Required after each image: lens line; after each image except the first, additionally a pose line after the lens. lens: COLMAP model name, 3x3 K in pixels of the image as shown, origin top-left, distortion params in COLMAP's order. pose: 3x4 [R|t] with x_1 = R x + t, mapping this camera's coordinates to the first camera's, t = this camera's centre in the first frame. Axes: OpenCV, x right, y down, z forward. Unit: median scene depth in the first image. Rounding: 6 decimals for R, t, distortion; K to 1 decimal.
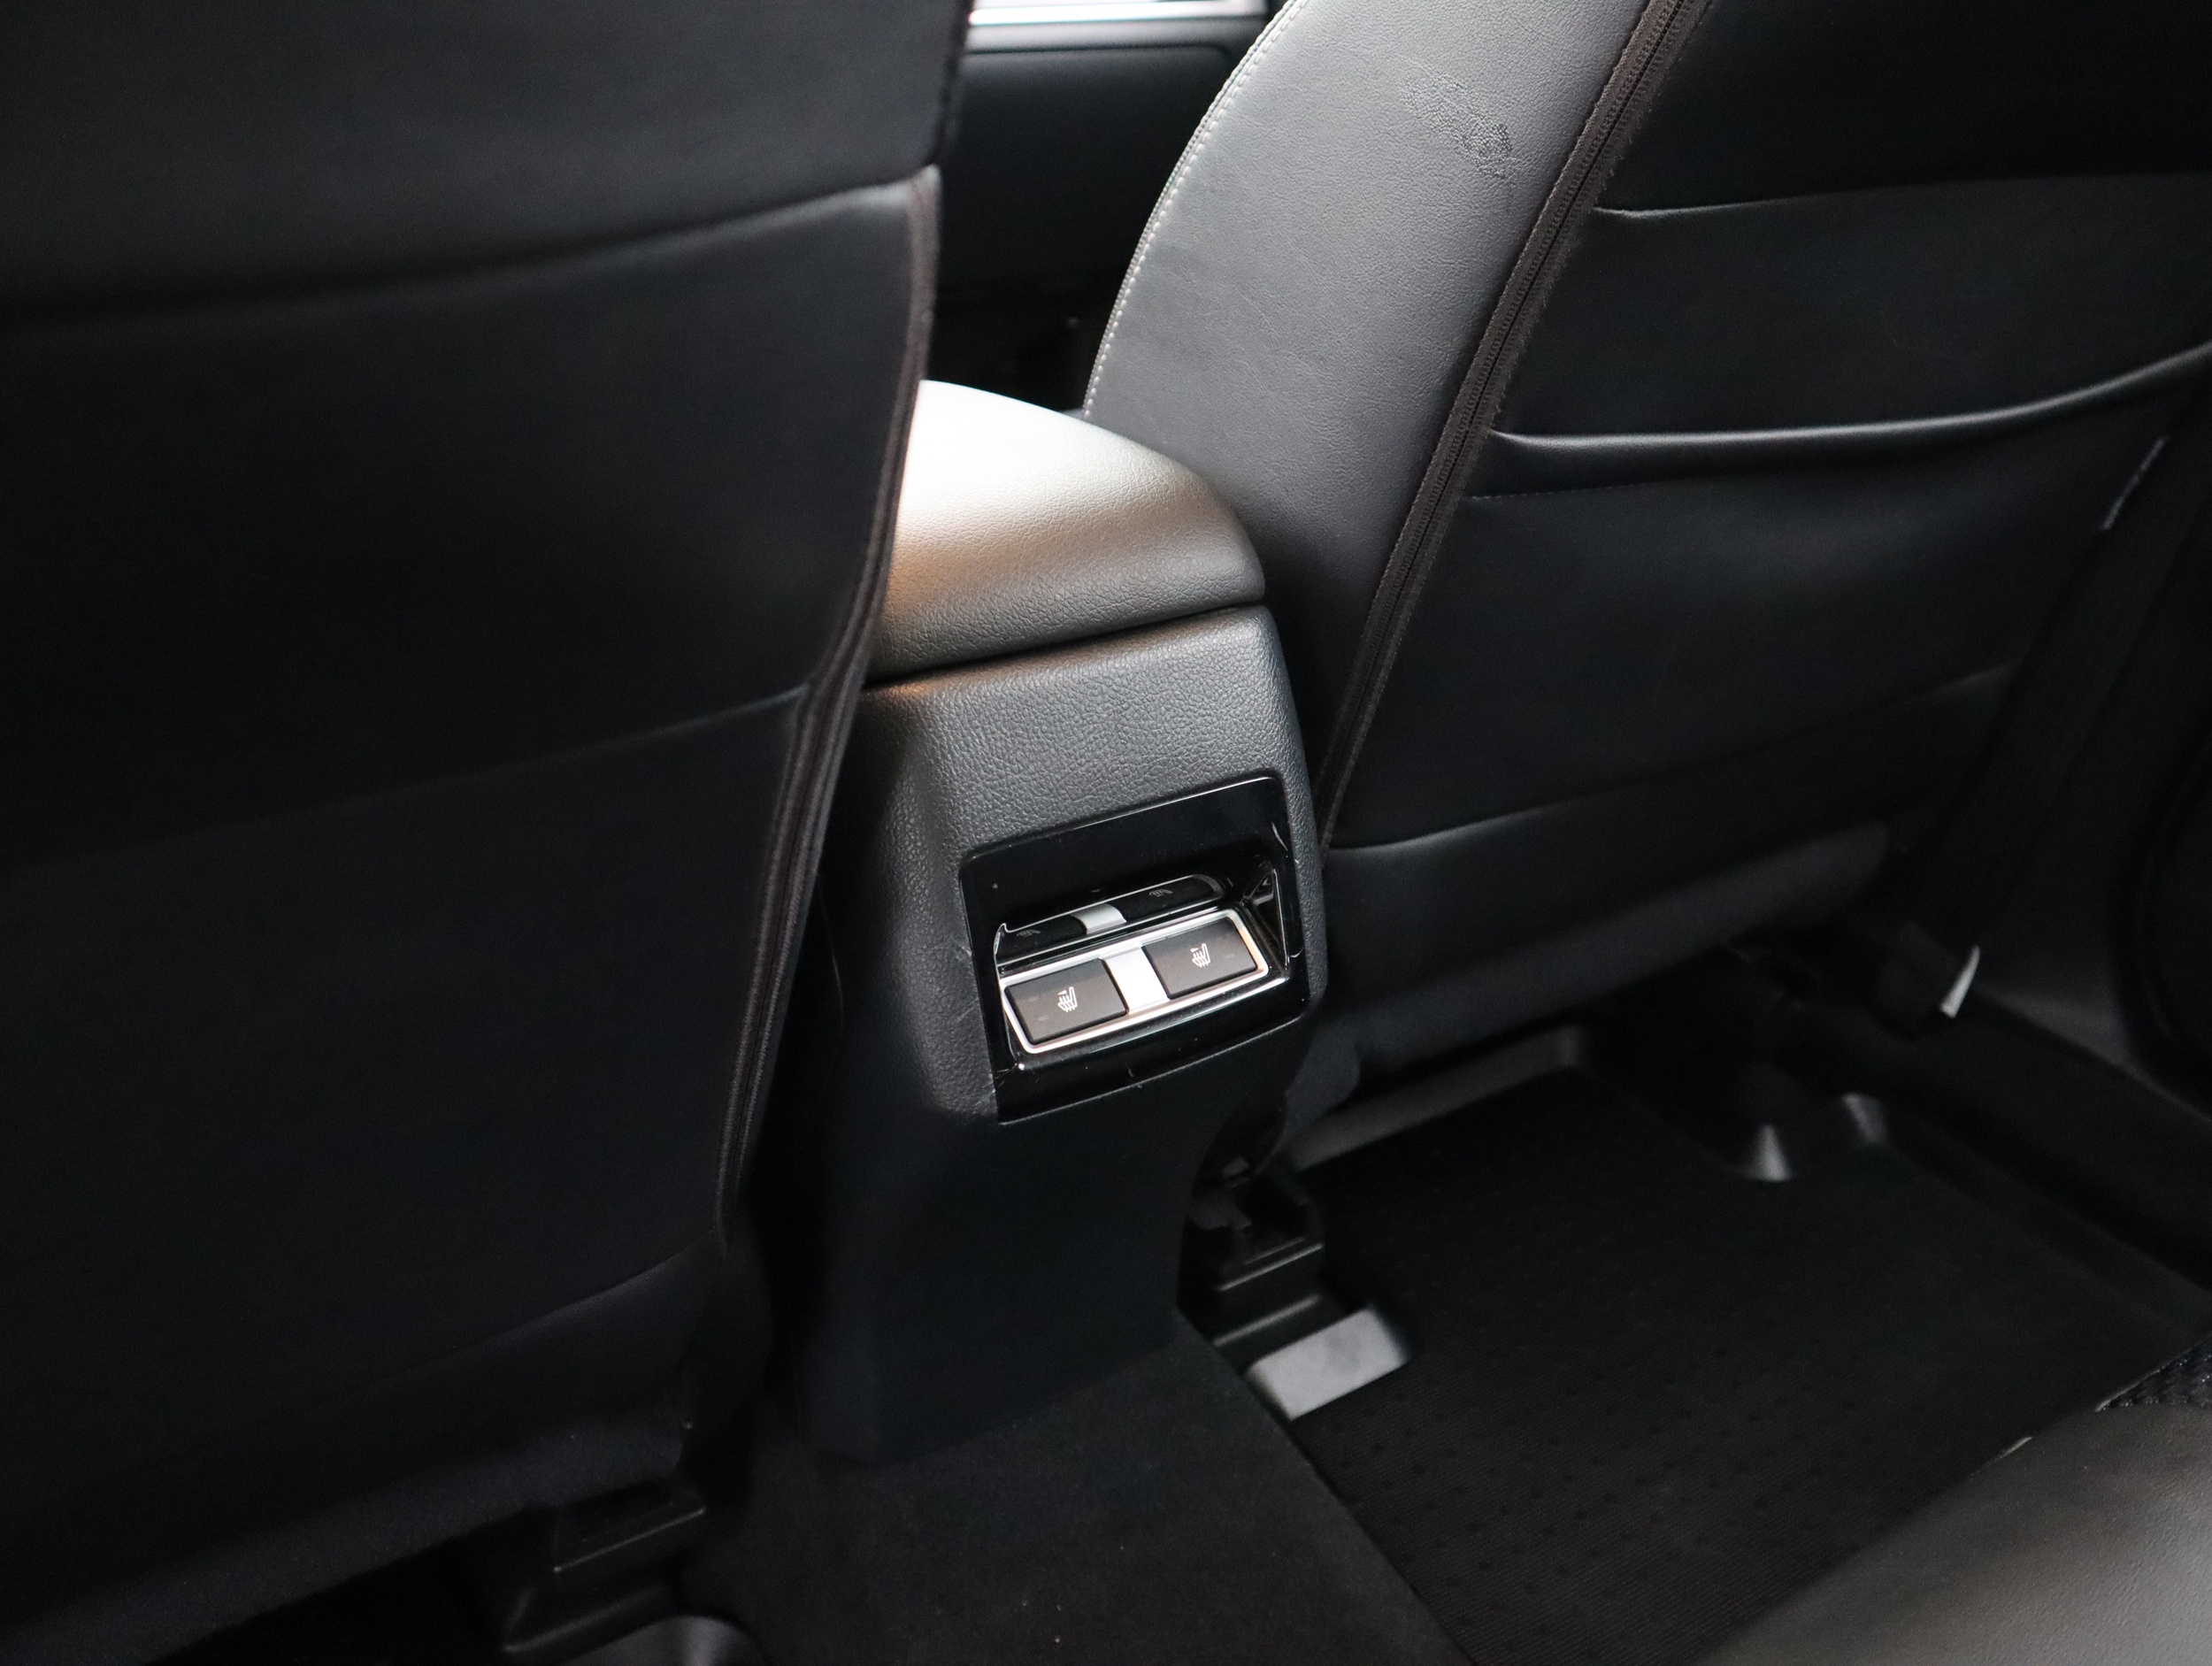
lens RADIAL K [[1733.3, 0, 1106.0], [0, 1733.3, 833.0], [0, 0, 1]] dist [-0.128050, 0.081460]
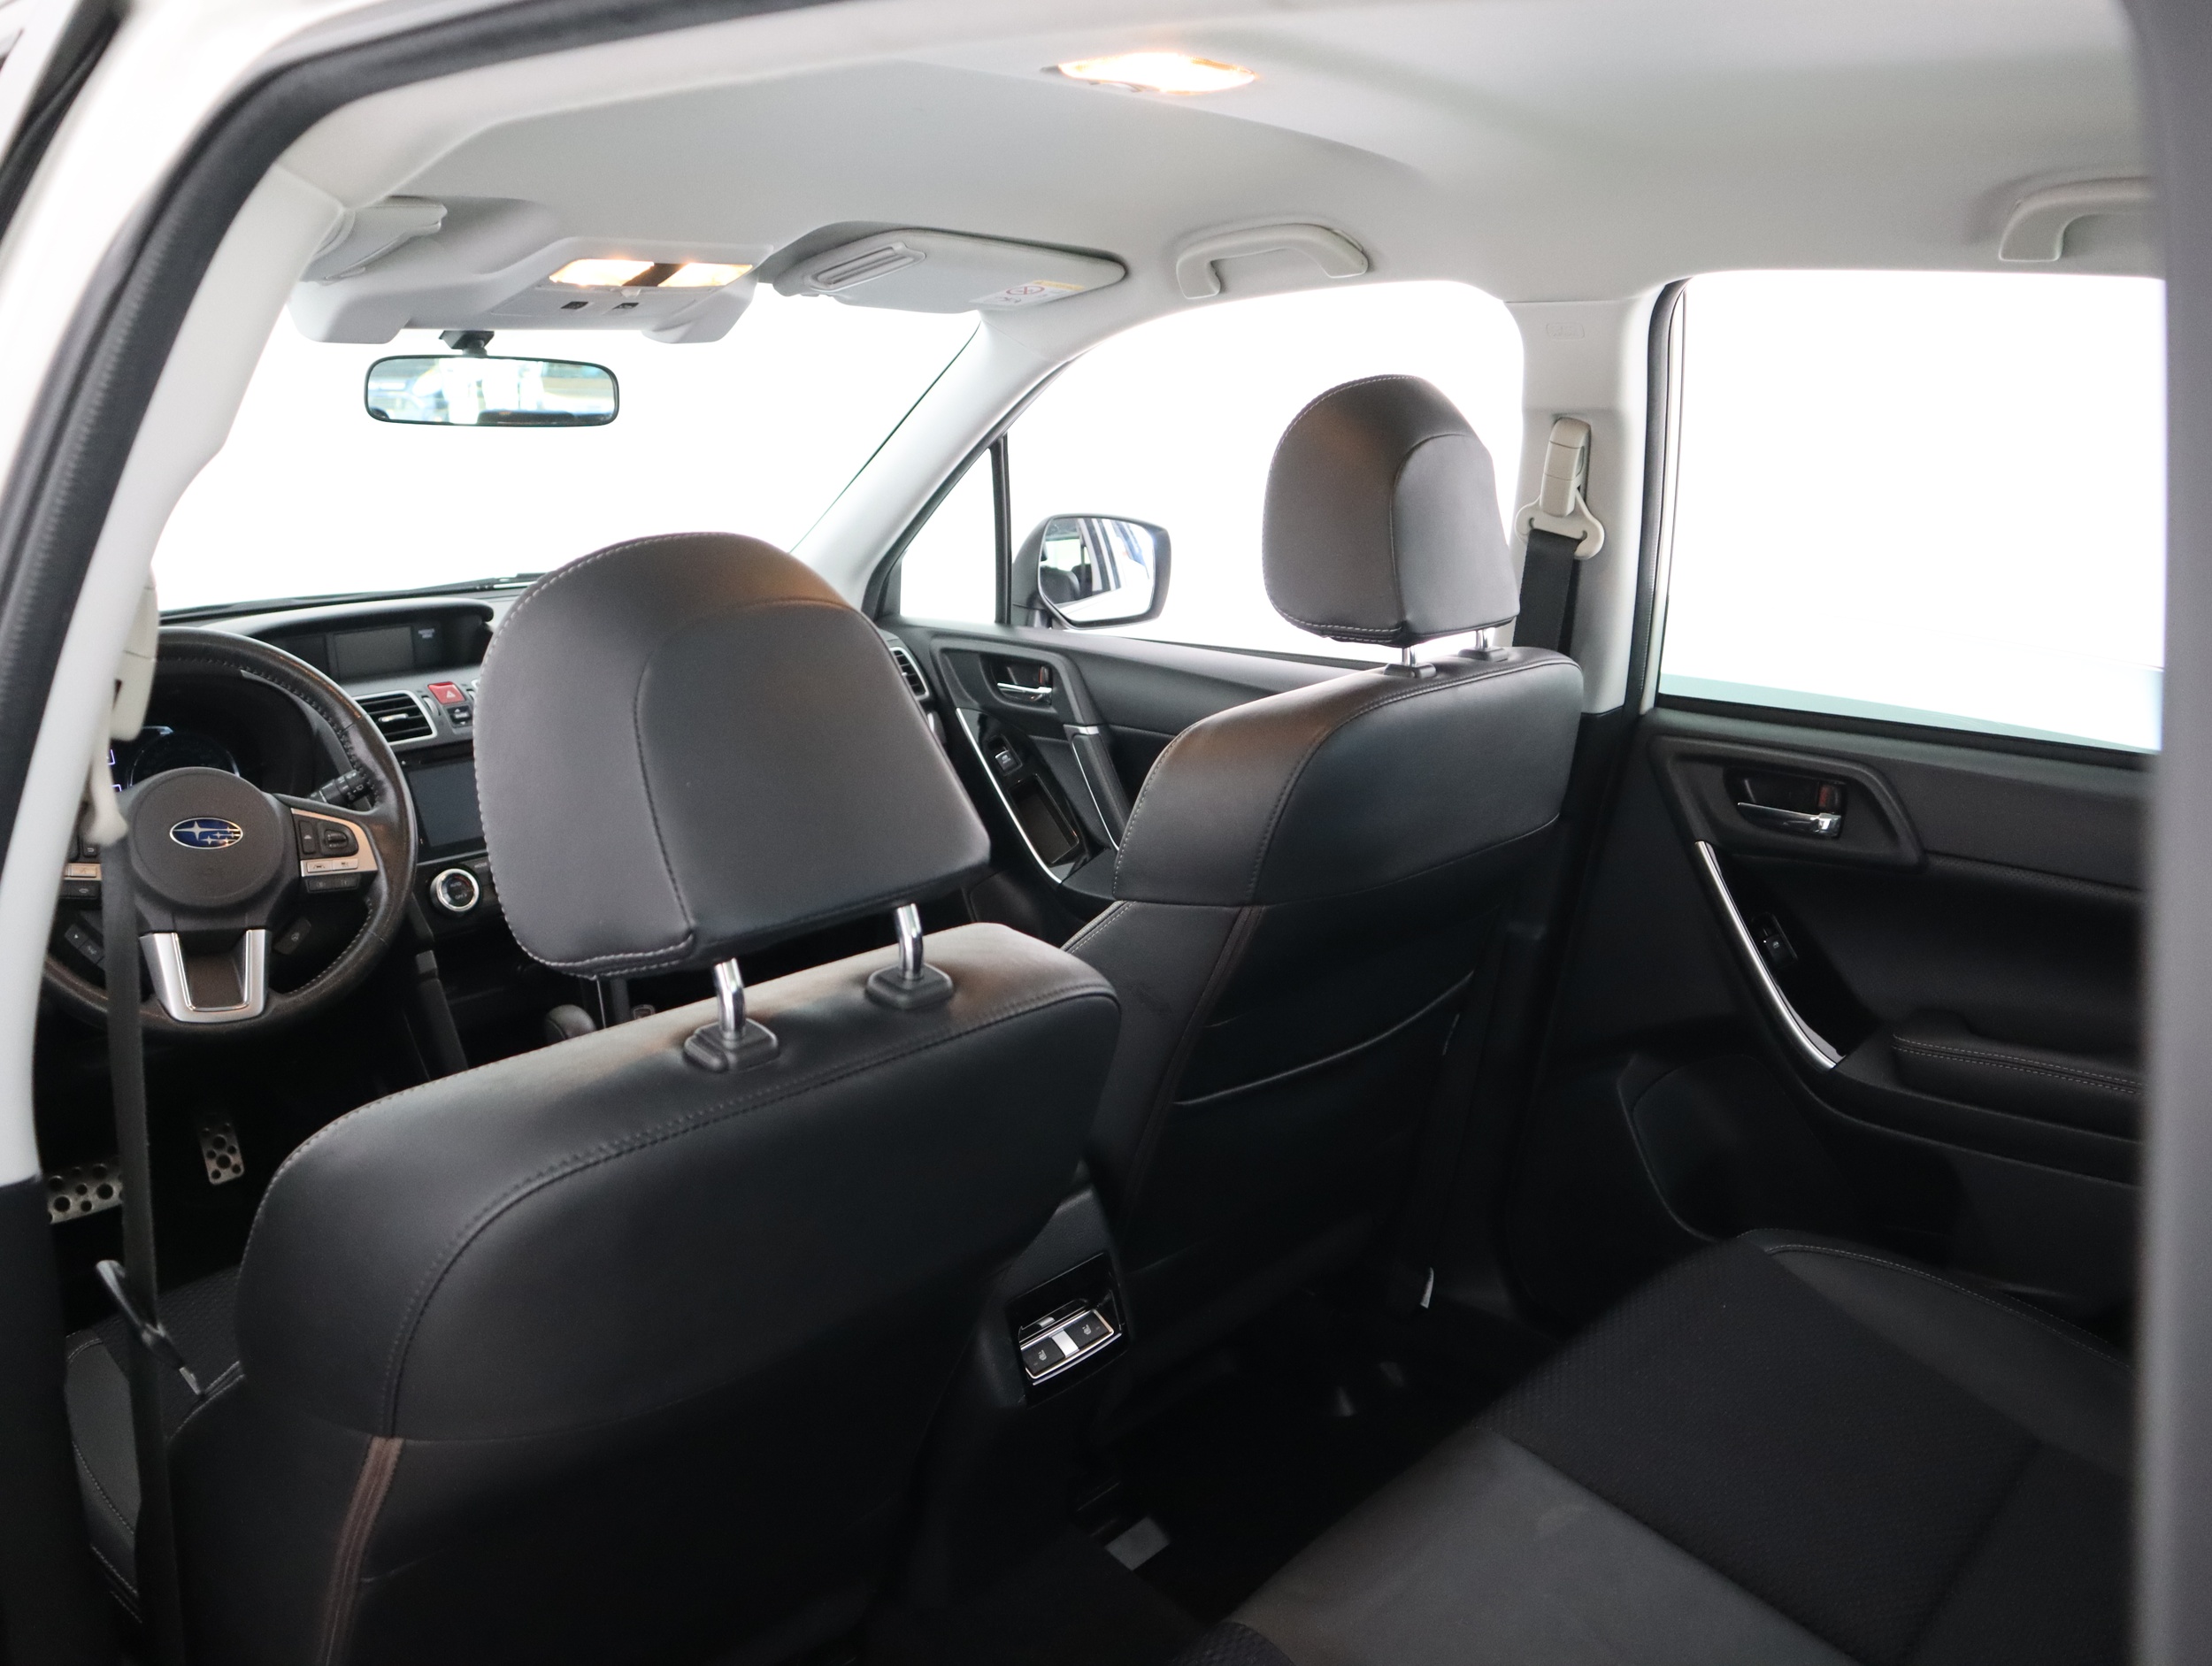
lens RADIAL K [[1733.3, 0, 1106.0], [0, 1733.3, 833.0], [0, 0, 1]] dist [-0.128050, 0.081460]
pose [[0.963309, -0.085651, 0.254360, -0.481895], [0.140367, 0.968548, -0.205455, -0.108469], [-0.228763, 0.233621, 0.945034, -1.473193]]
